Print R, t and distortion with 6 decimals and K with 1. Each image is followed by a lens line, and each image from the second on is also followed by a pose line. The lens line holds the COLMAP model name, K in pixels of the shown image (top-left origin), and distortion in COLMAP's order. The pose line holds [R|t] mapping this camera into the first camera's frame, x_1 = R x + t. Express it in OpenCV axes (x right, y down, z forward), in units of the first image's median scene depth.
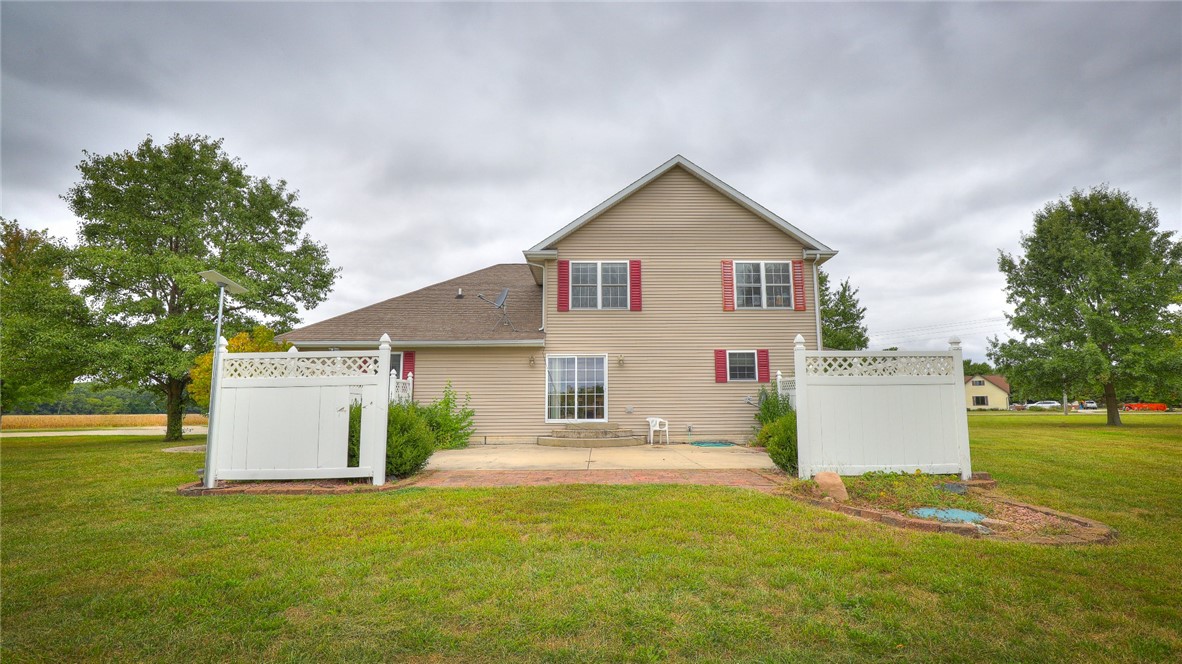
lens RADIAL K [[548.3, 0, 601.9], [0, 548.3, 333.0], [0, 0, 1]] dist [-0.029944, 0.001140]
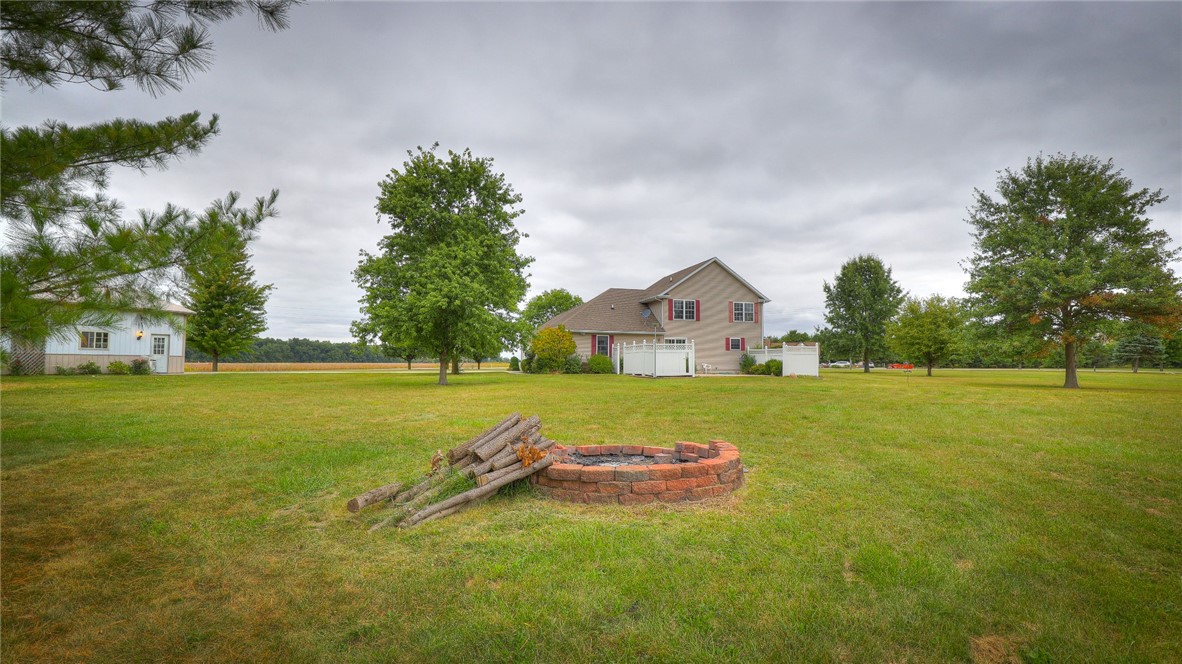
lens RADIAL K [[548.3, 0, 601.9], [0, 548.3, 333.0], [0, 0, 1]] dist [-0.029944, 0.001140]
pose [[0.963930, 0.026875, 0.264797, -0.612996], [-0.048425, 0.995992, 0.075193, -0.091652], [-0.261715, -0.085304, 0.961368, -0.772973]]
